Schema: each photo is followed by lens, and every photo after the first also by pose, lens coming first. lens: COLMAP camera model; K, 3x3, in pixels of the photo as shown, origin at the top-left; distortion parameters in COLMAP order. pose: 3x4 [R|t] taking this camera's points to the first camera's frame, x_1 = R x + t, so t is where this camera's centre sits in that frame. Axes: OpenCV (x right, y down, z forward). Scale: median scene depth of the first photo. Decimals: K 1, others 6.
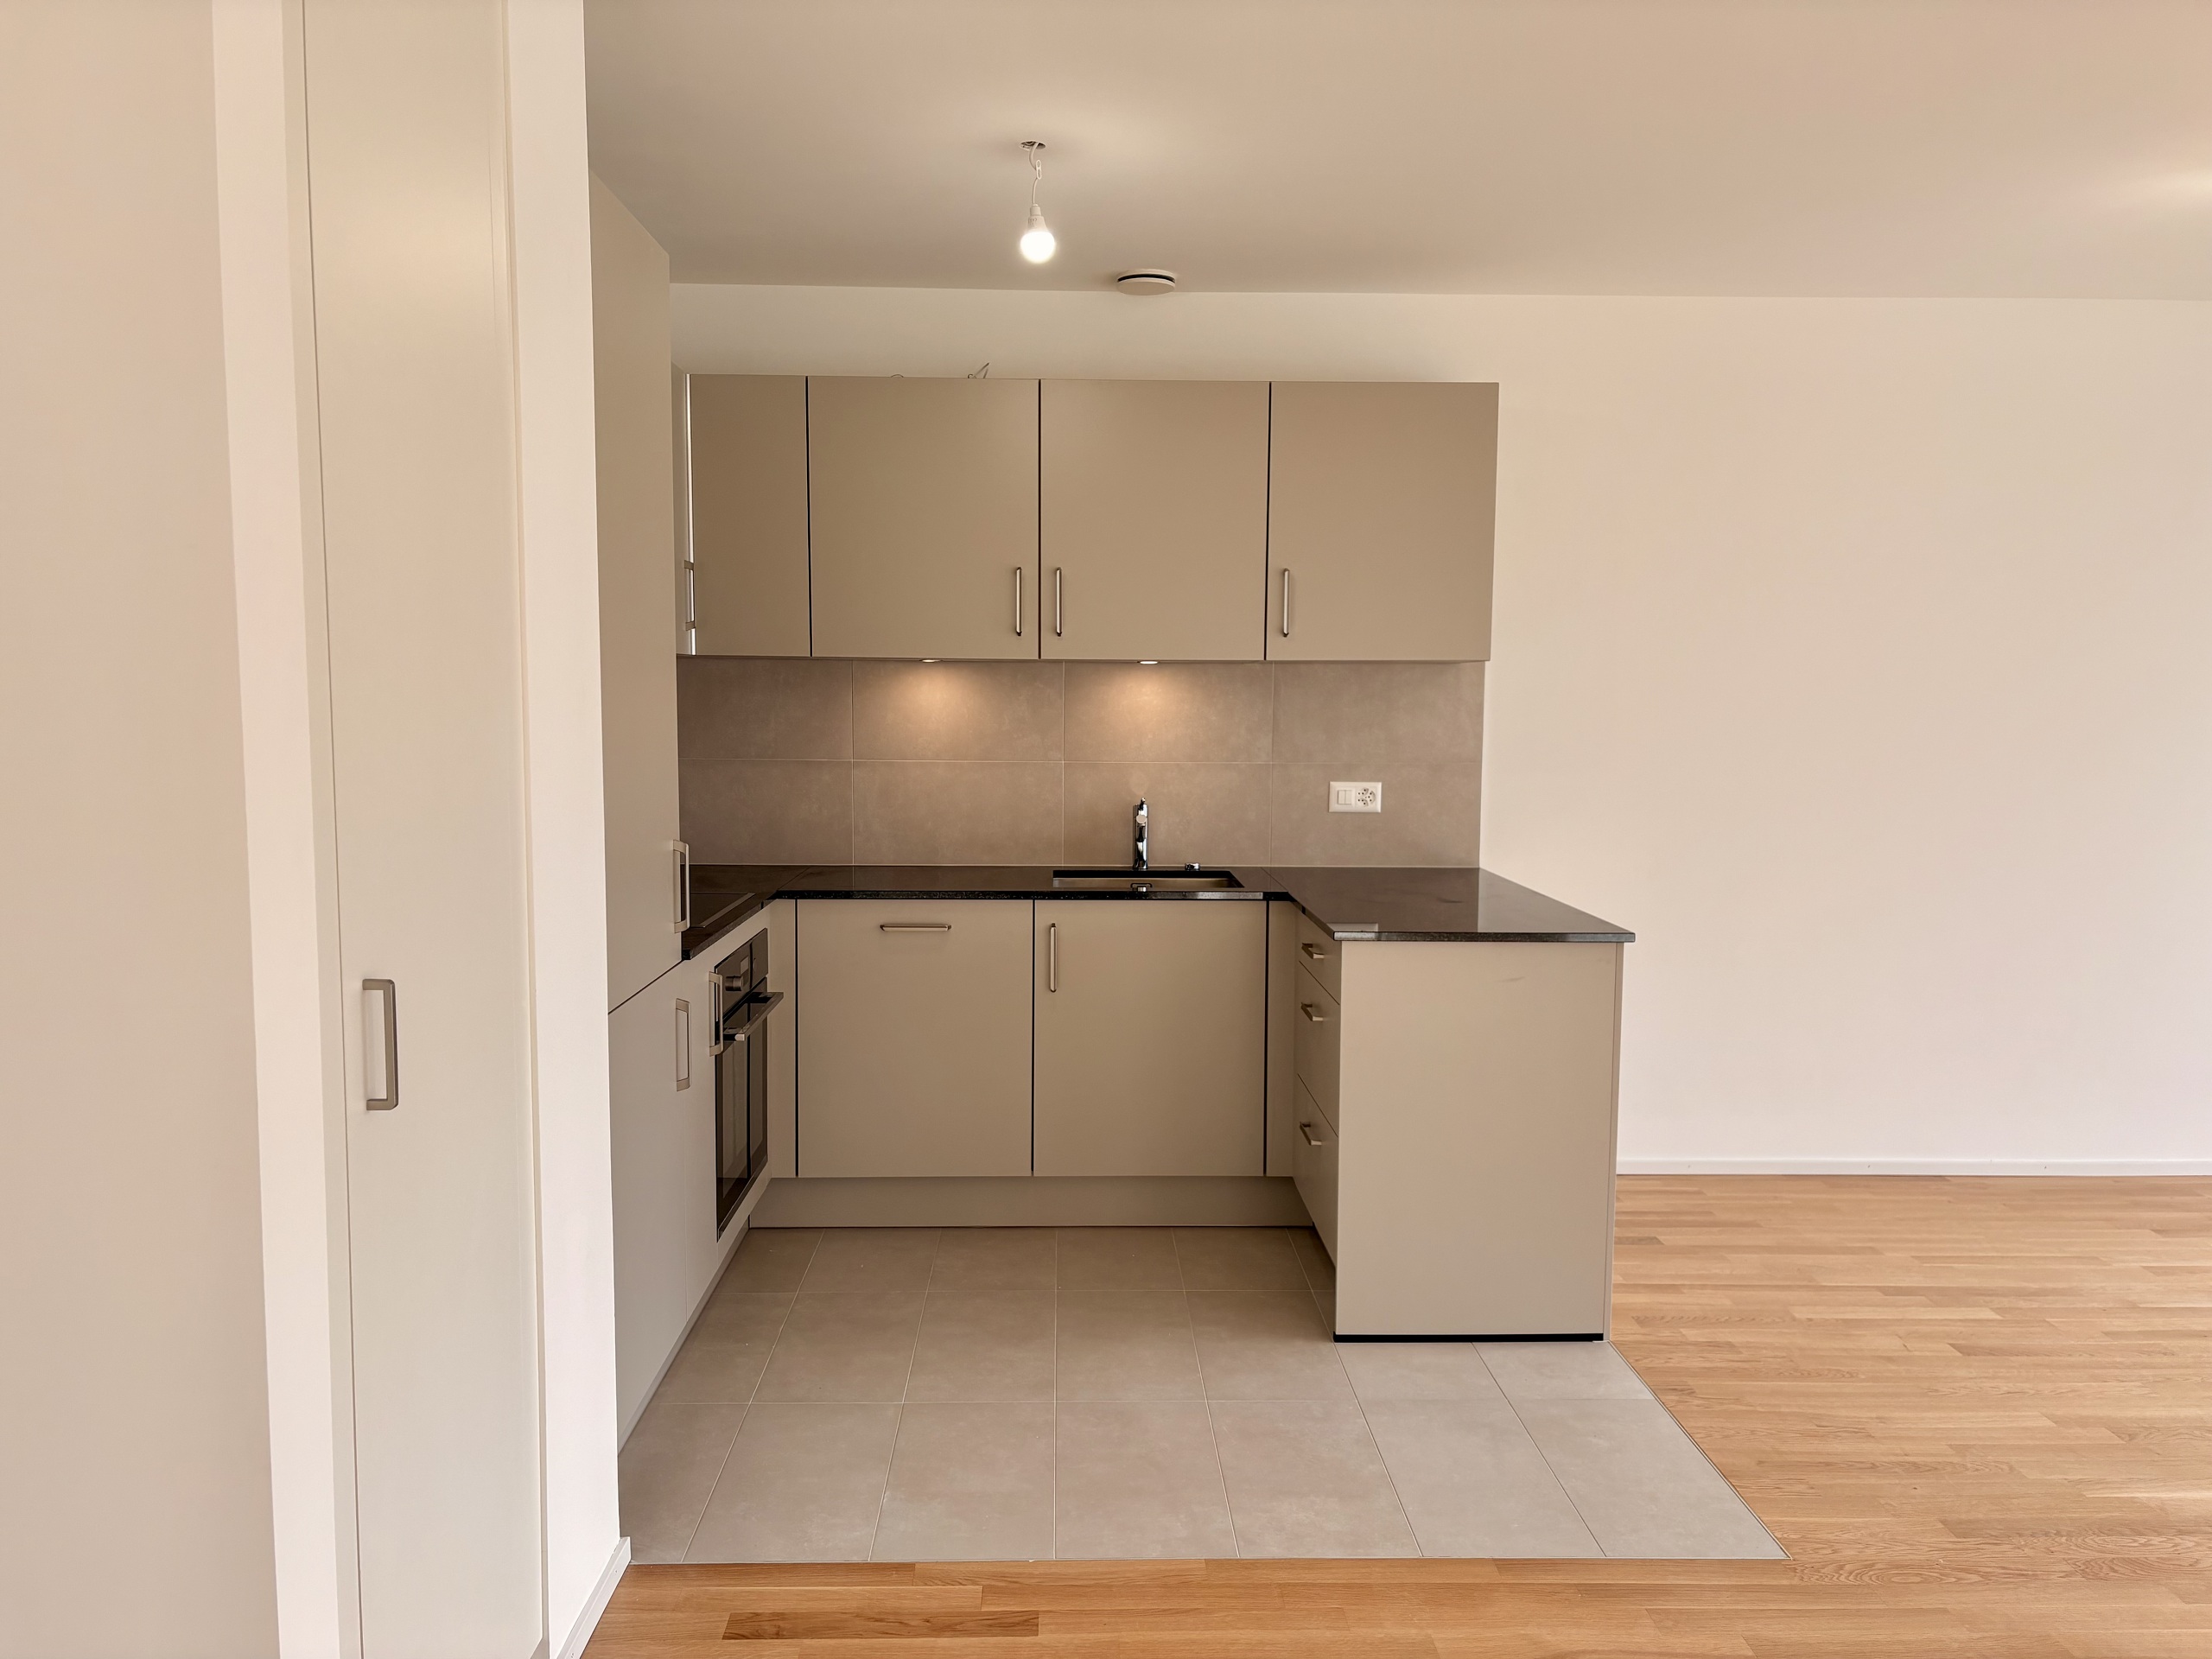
lens RADIAL K [[1670.1, 0, 1106.0], [0, 1670.1, 829.5], [0, 0, 1]] dist [0.083038, -0.071158]
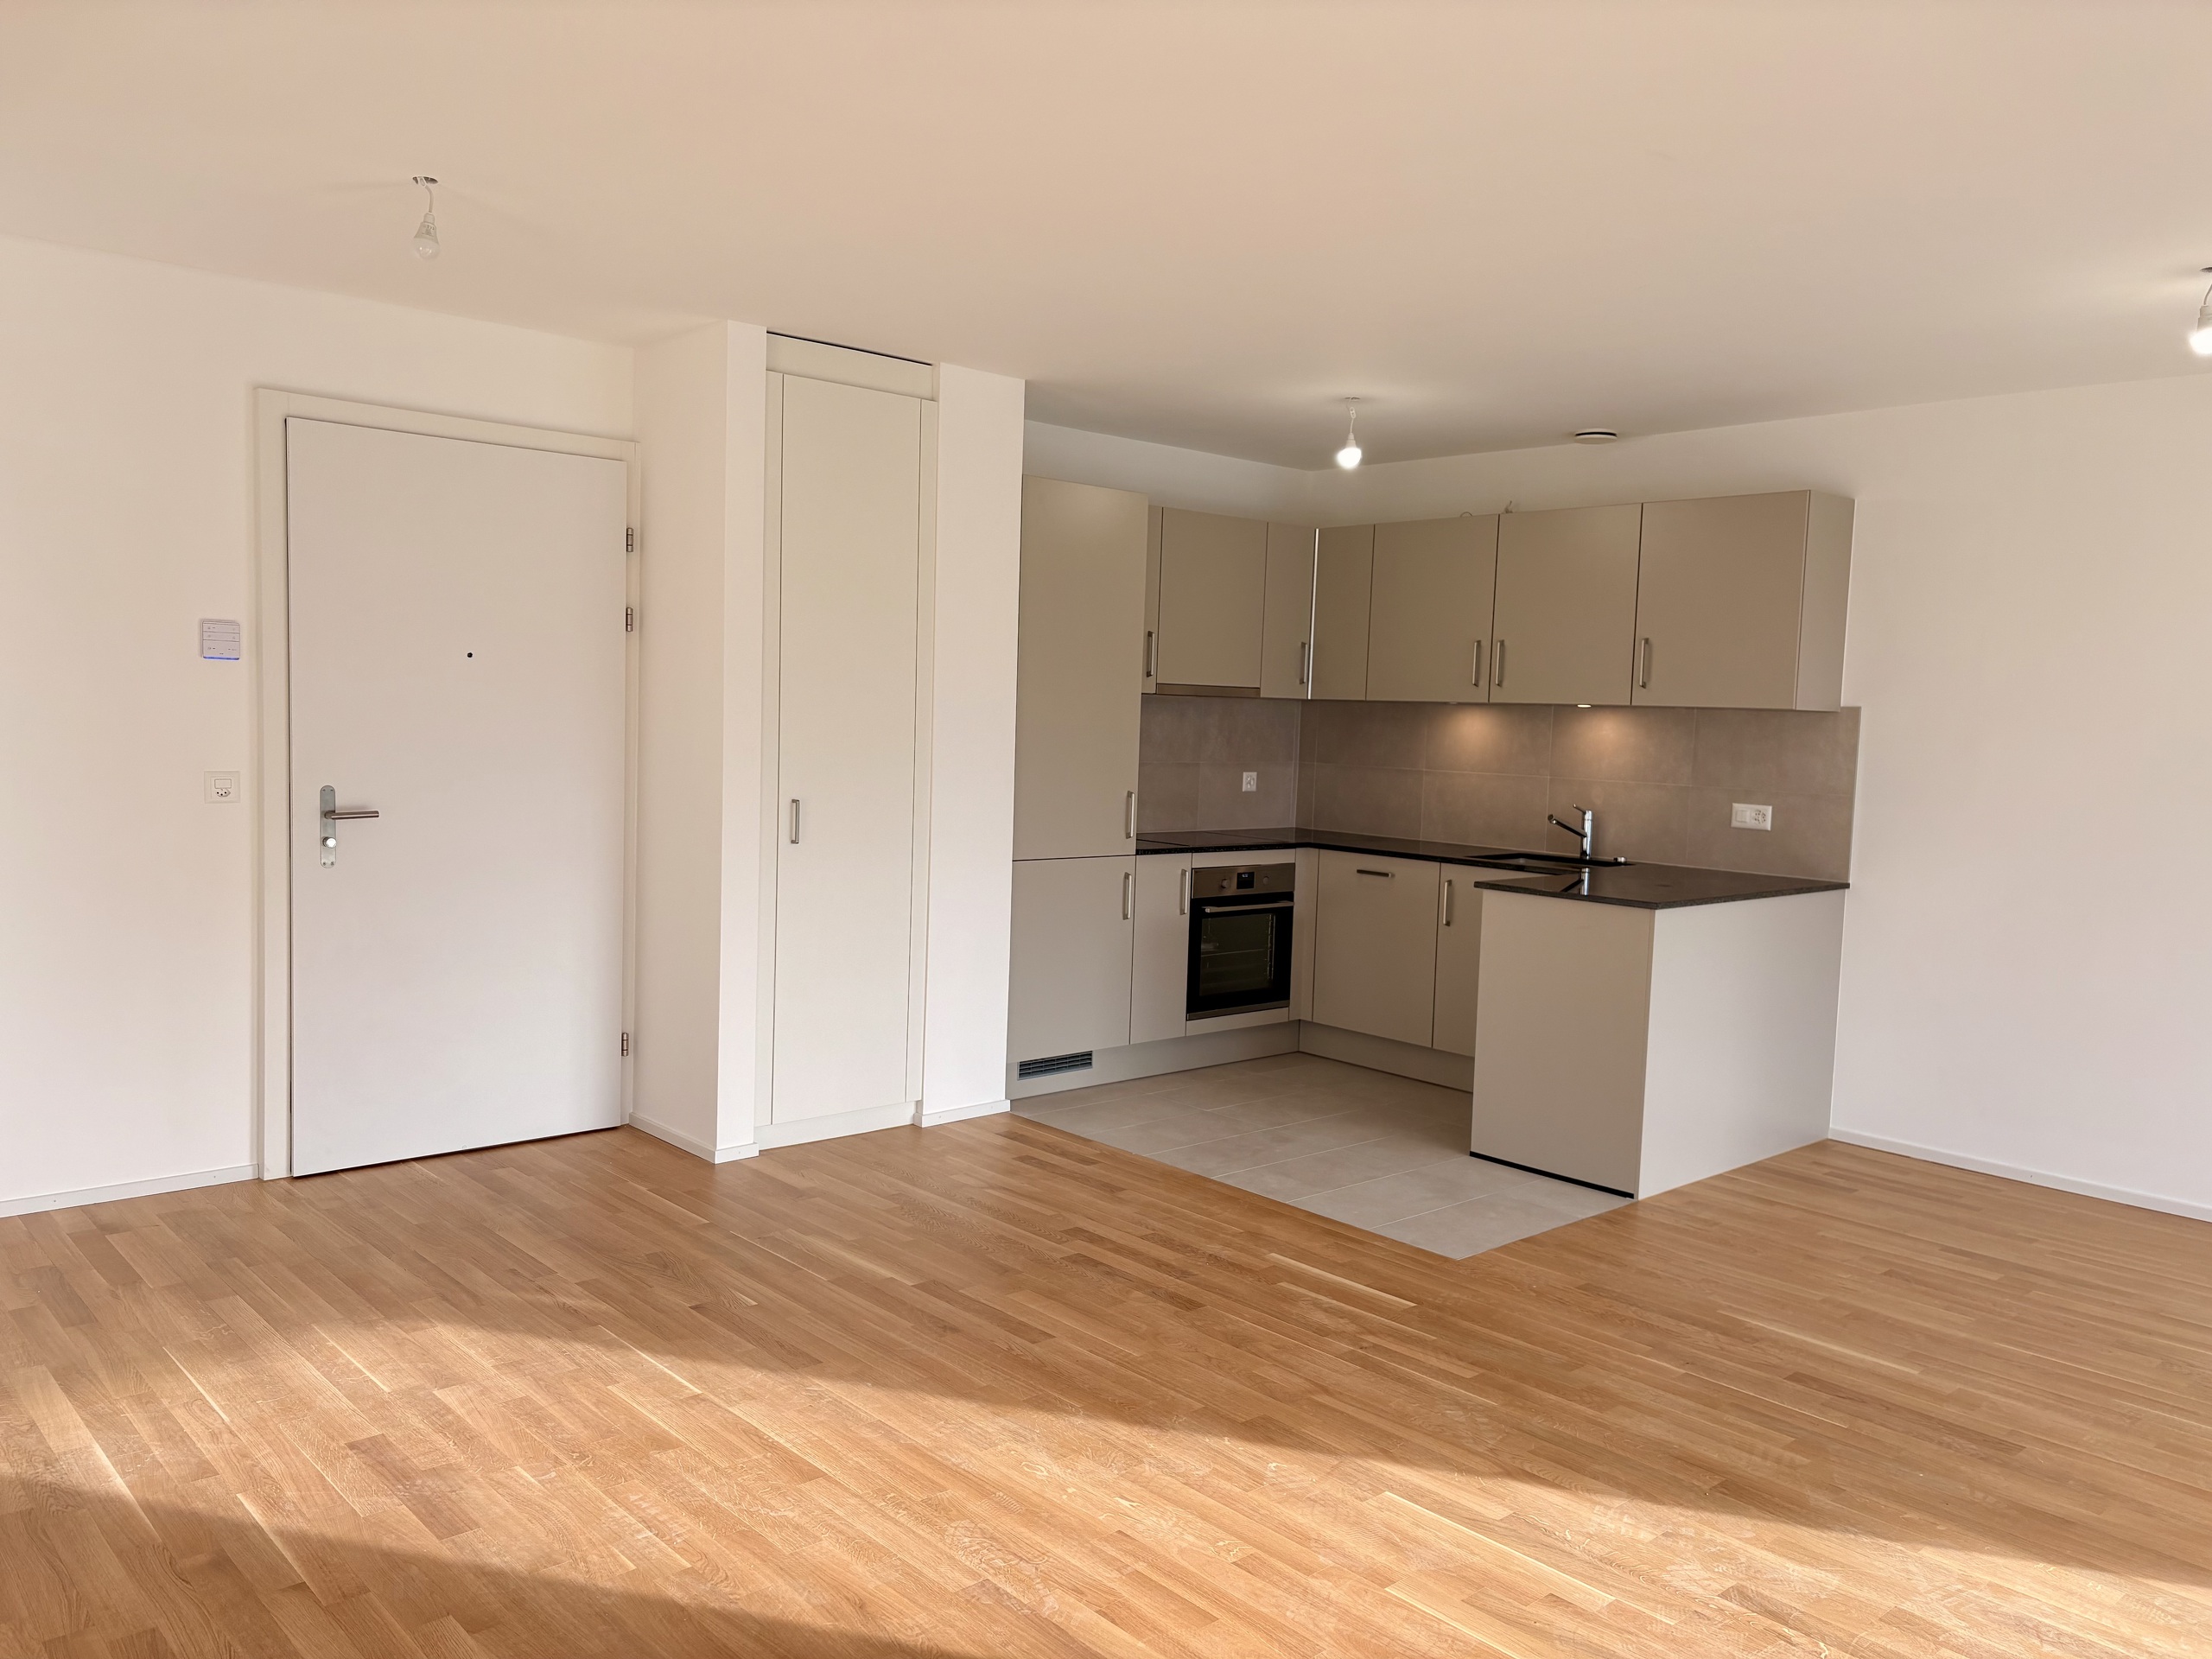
lens RADIAL K [[1670.1, 0, 1106.0], [0, 1670.1, 829.5], [0, 0, 1]] dist [0.083038, -0.071158]
pose [[0.646443, 0.069884, -0.759755, 0.913659], [-0.093536, 0.995544, 0.011987, 0.023068], [0.757207, 0.063315, 0.650099, -0.209329]]
